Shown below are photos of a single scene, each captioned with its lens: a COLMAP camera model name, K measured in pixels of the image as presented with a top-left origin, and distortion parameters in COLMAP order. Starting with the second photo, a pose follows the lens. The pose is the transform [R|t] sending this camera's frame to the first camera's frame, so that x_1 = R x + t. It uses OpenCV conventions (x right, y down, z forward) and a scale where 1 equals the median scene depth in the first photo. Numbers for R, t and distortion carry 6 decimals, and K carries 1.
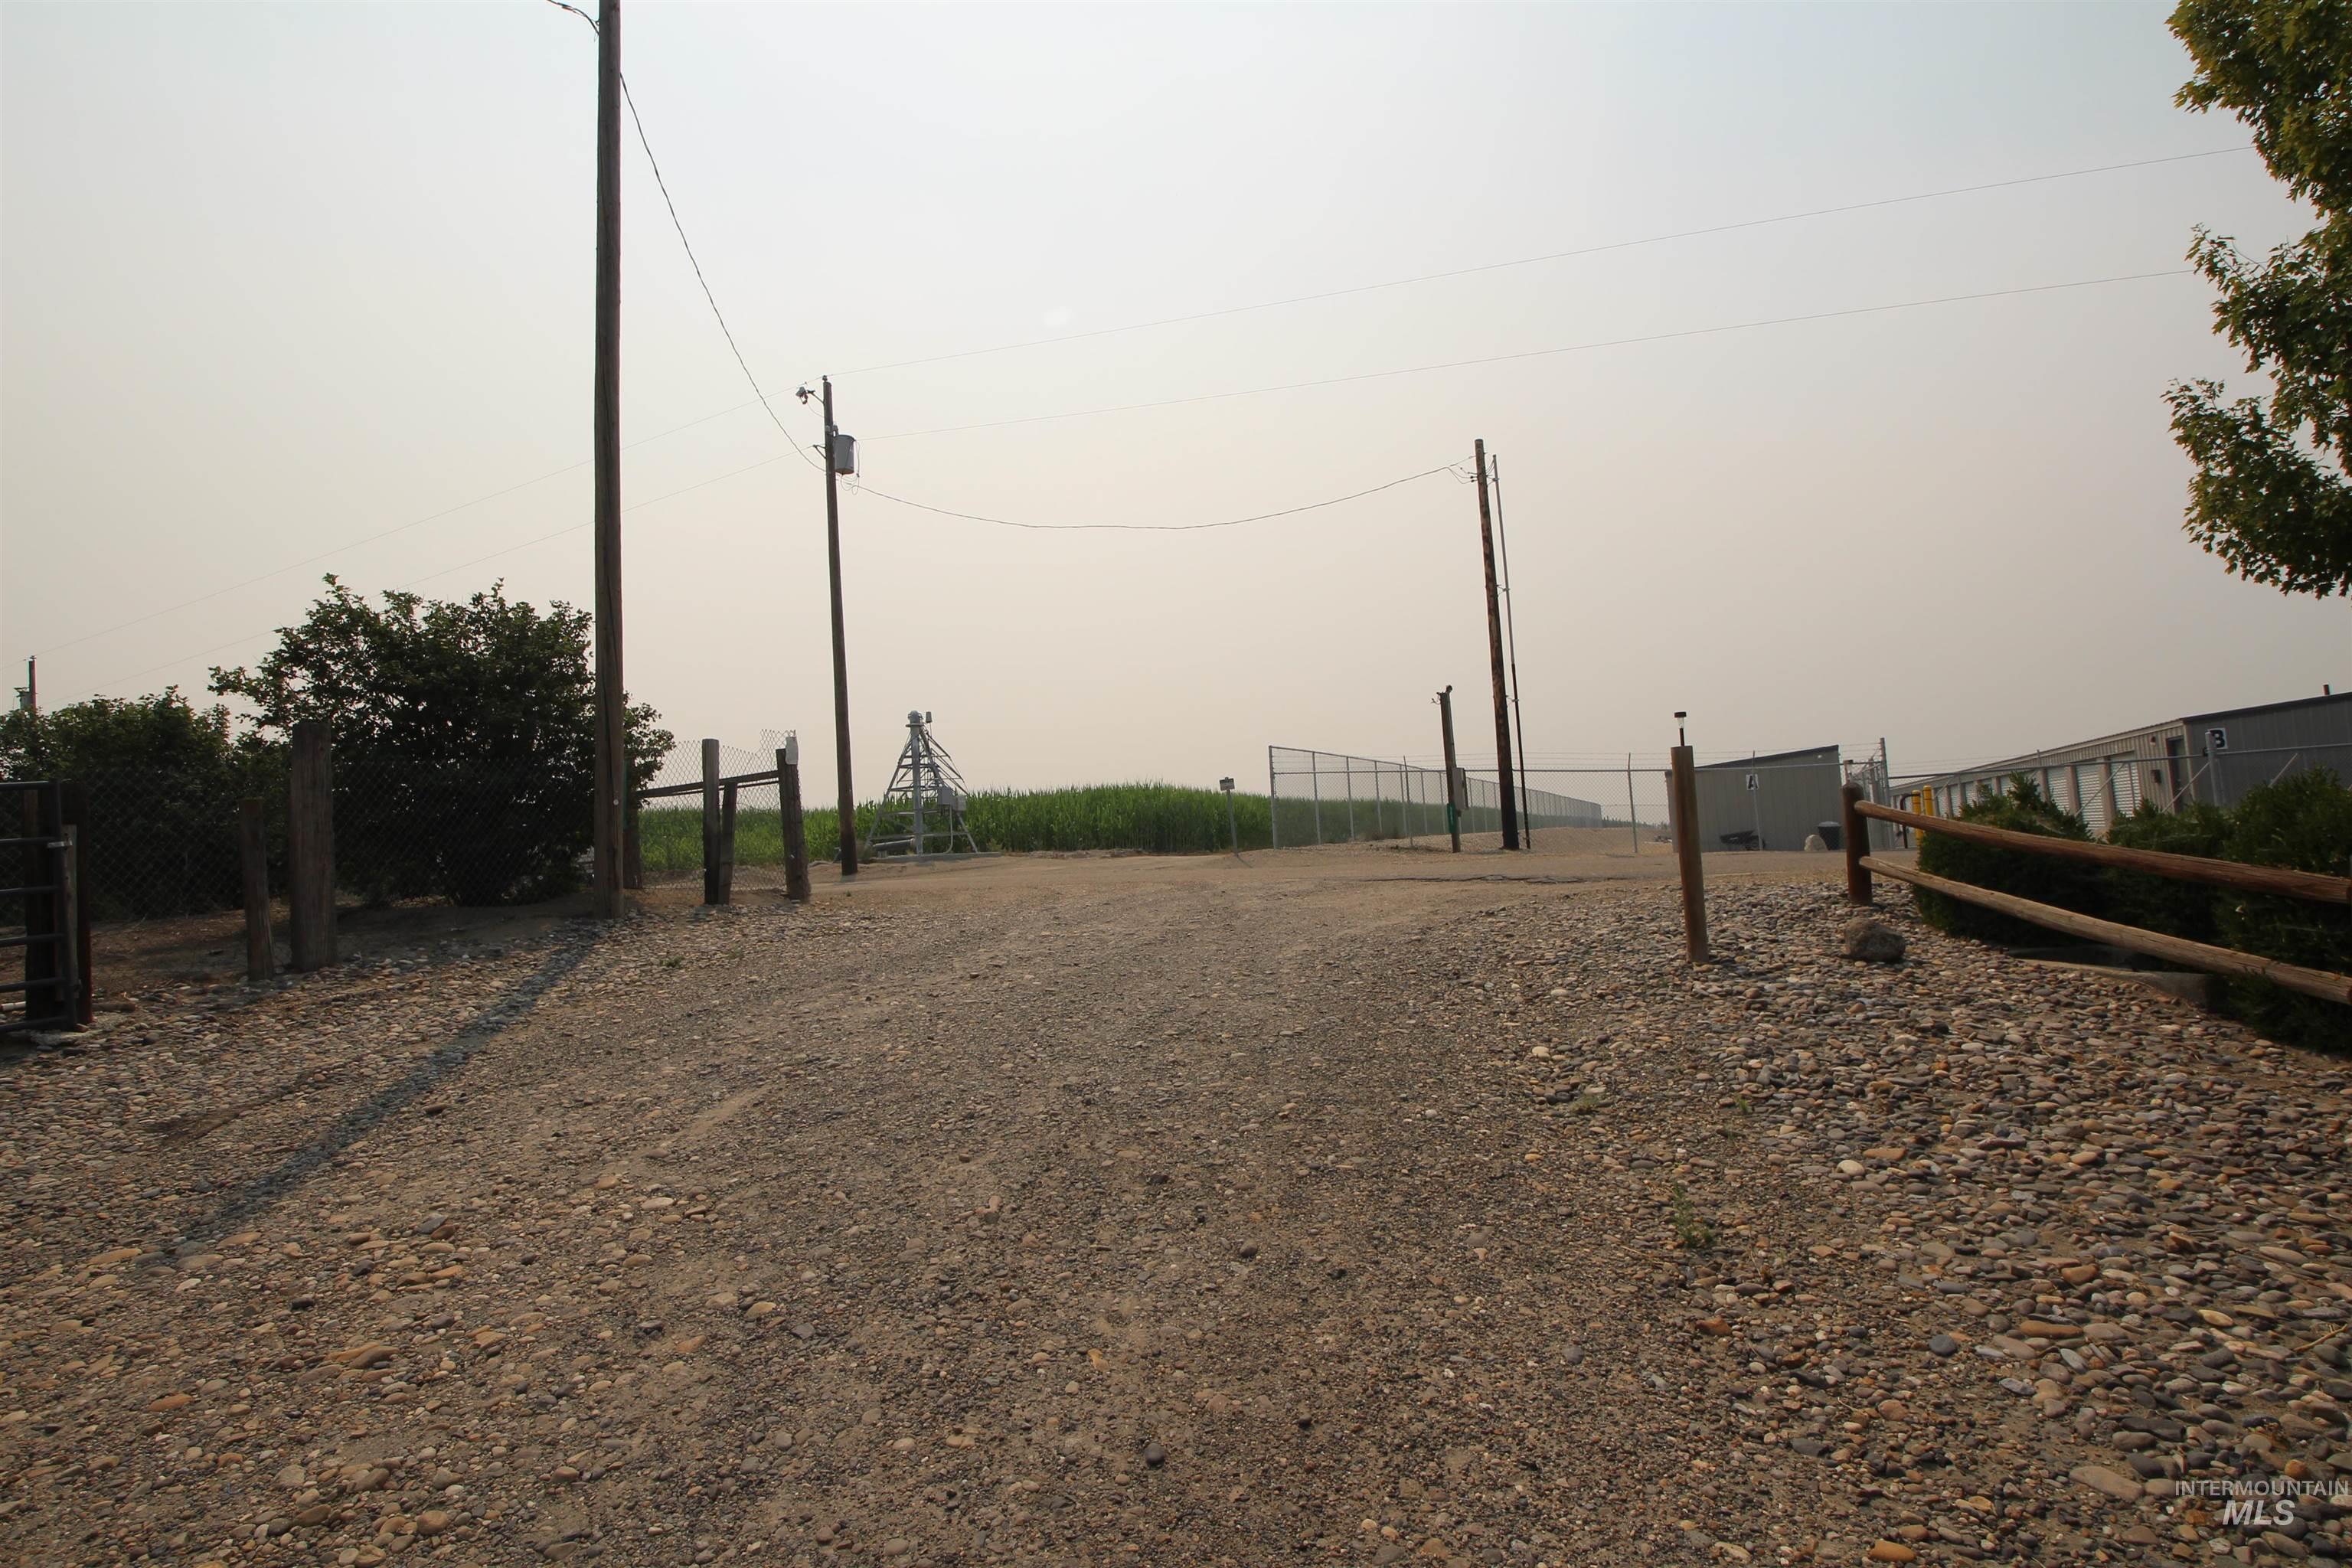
lens RADIAL K [[1075.6, 0, 1186.2], [0, 1075.6, 754.6], [0, 0, 1]] dist [0.001076, -0.020931]
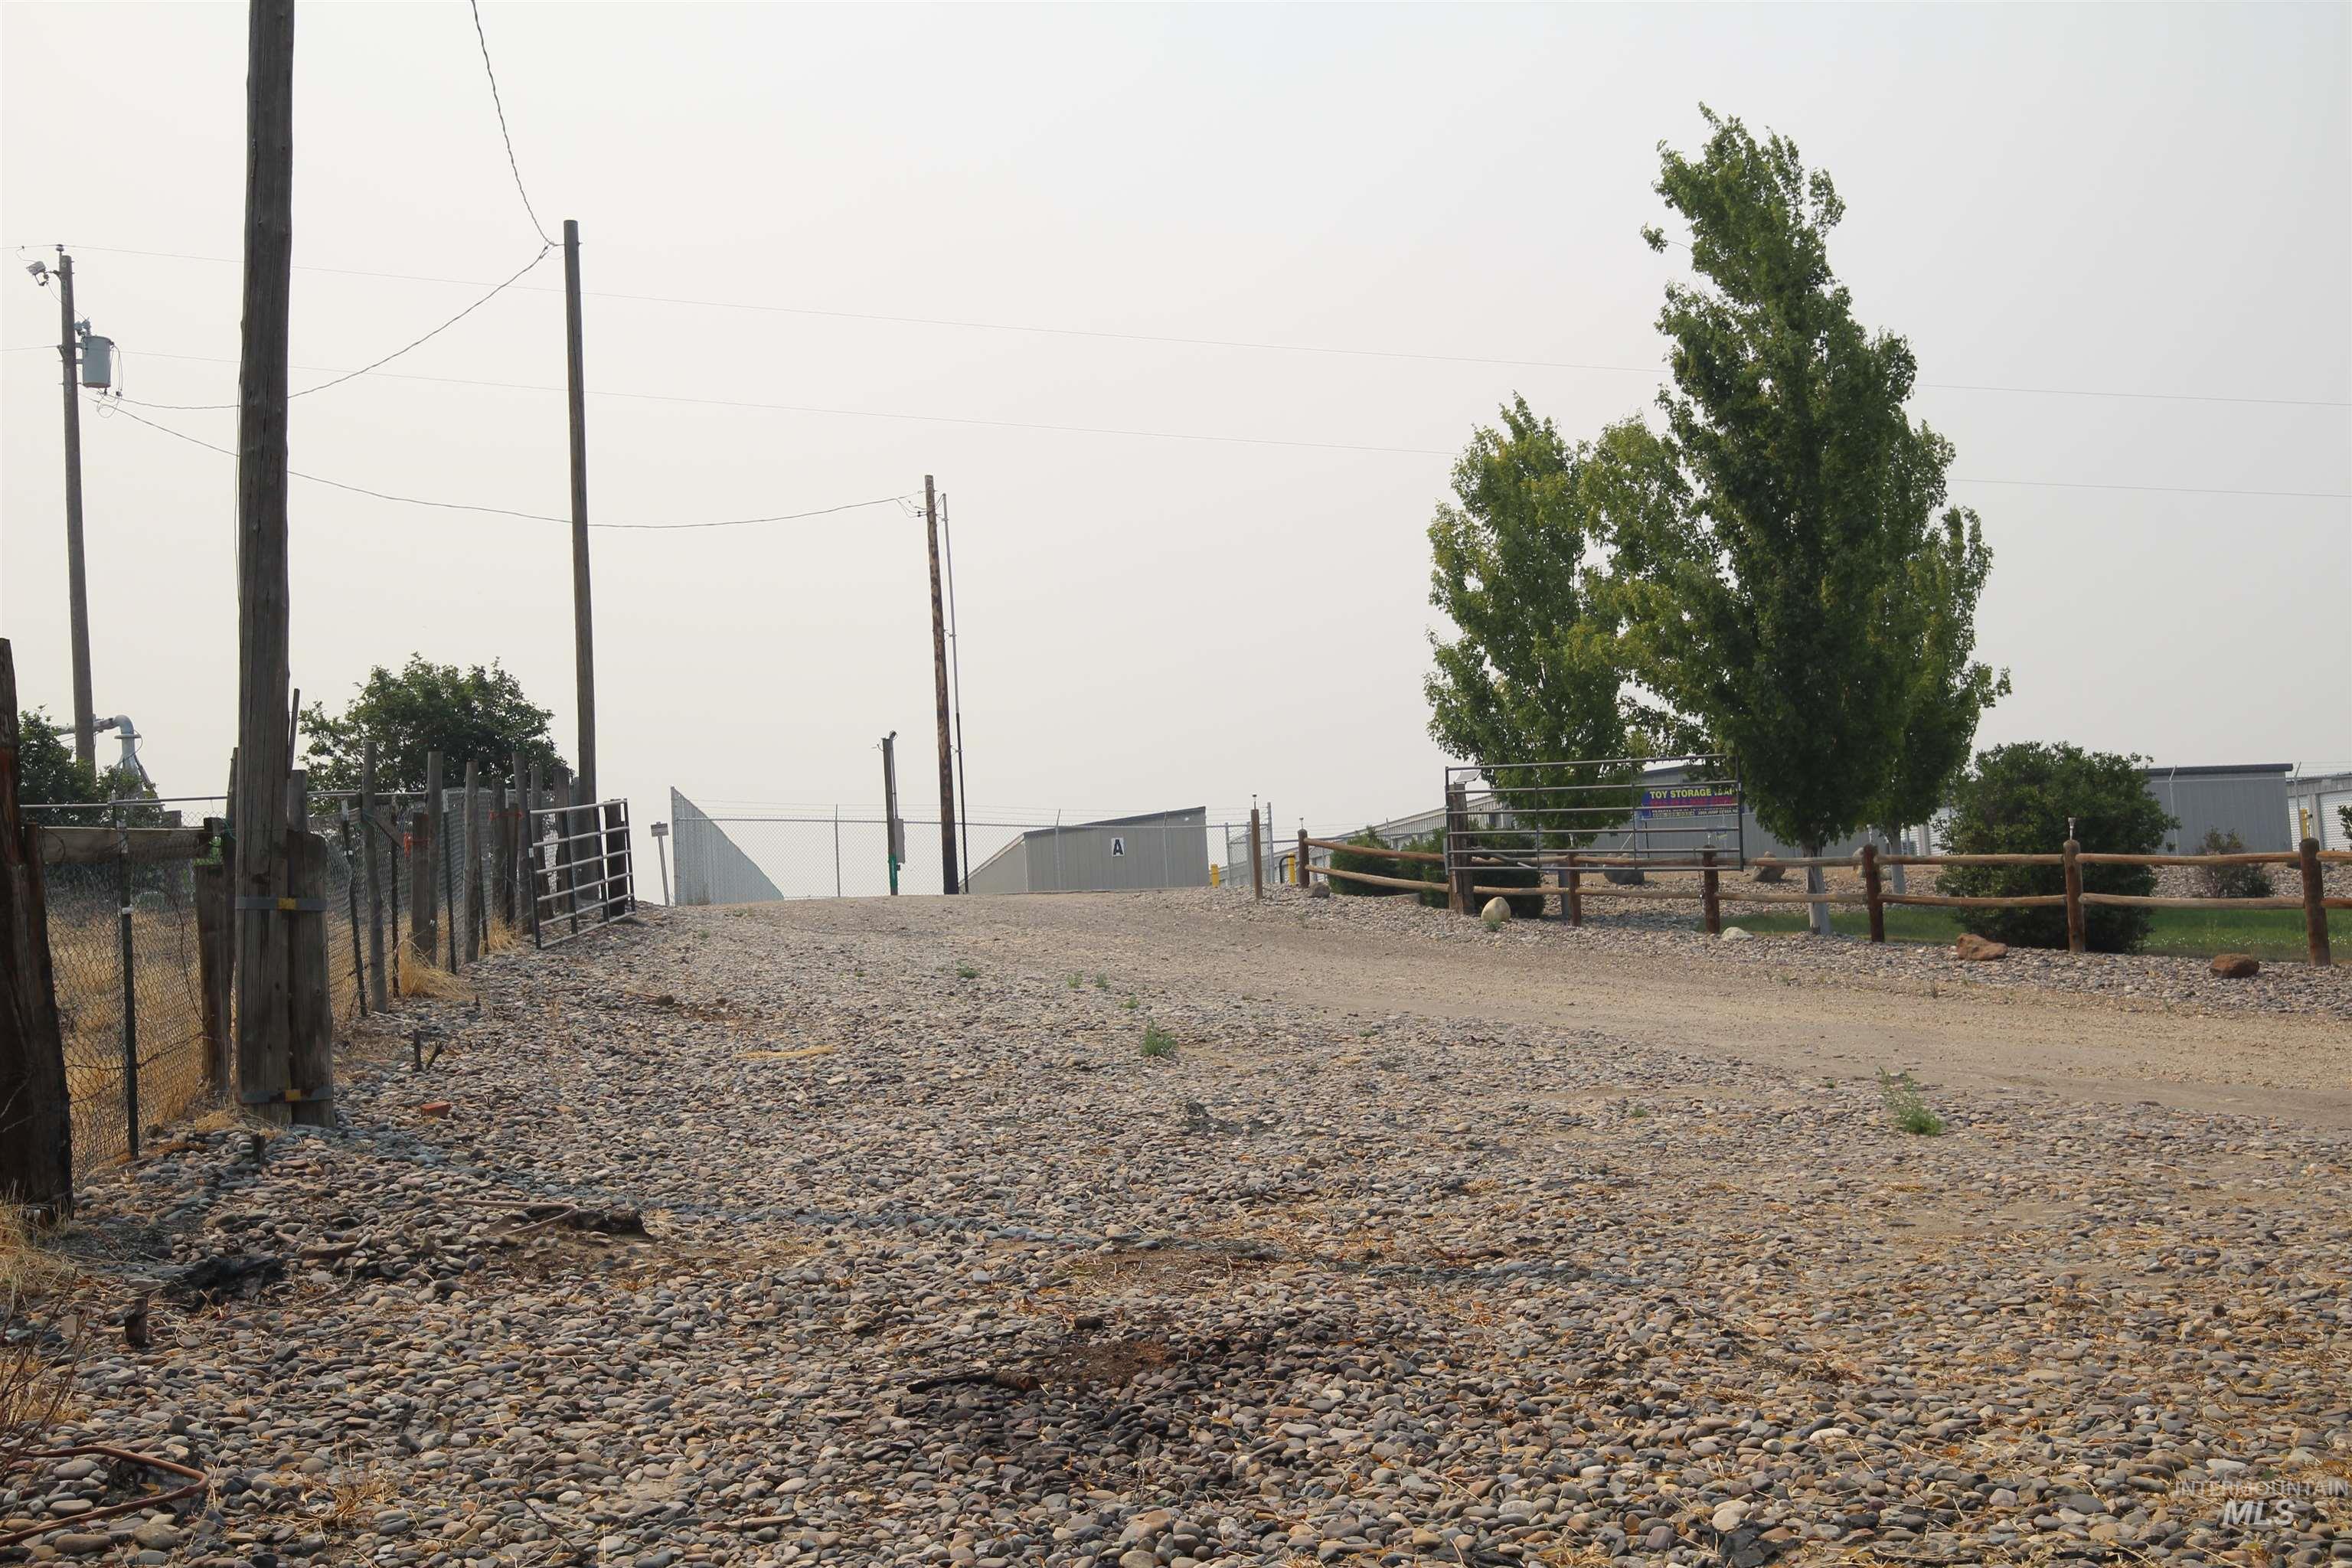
lens RADIAL K [[2441.2, 0, 1202.2], [0, 2441.2, 781.2], [0, 0, 1]] dist [0.099271, -0.108904]
pose [[0.824600, 0.035987, 0.564570, -0.750508], [-0.031027, 0.999349, -0.018383, 0.011059], [-0.564865, -0.002358, 0.825180, -0.938289]]
